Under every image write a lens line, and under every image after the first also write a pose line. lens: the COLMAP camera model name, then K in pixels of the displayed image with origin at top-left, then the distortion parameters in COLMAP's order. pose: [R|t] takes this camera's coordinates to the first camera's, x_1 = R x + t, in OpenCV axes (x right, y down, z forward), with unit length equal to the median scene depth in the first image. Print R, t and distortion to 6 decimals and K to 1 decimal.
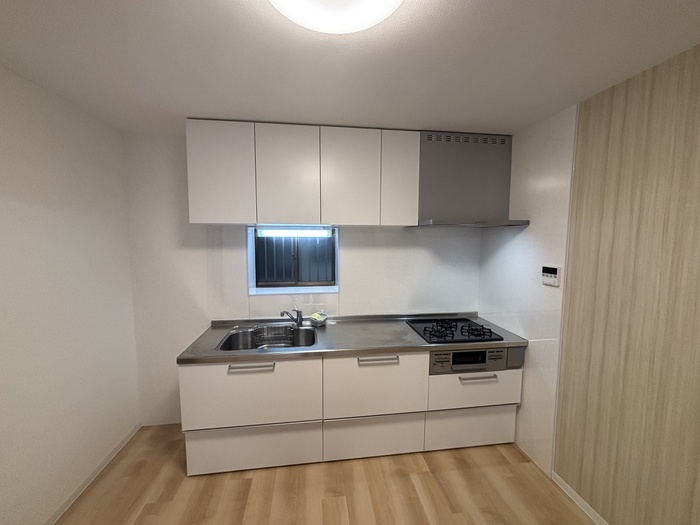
lens RADIAL K [[282.9, 0, 348.0], [0, 282.9, 261.7], [0, 0, 1]] dist [-0.002083, 0.000566]
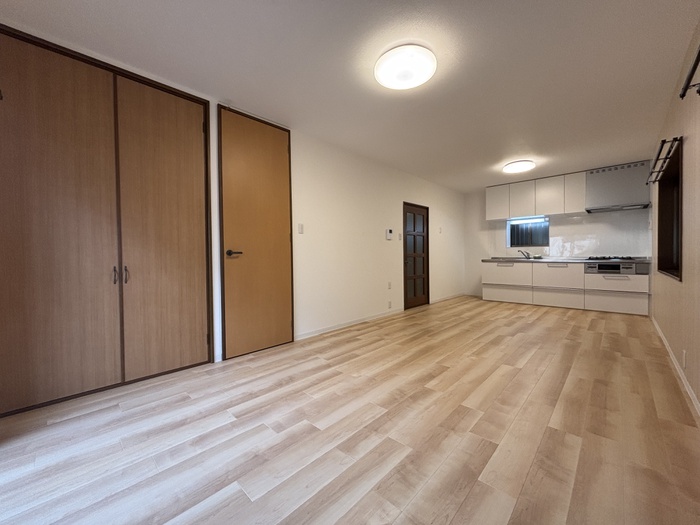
lens RADIAL K [[282.9, 0, 348.3], [0, 282.9, 258.3], [0, 0, 1]] dist [-0.002083, 0.000566]
pose [[0.624491, -0.000729, -0.781032, 0.824233], [-0.054866, 0.997488, -0.044800, 0.451215], [0.779102, 0.070830, 0.622883, -1.856065]]
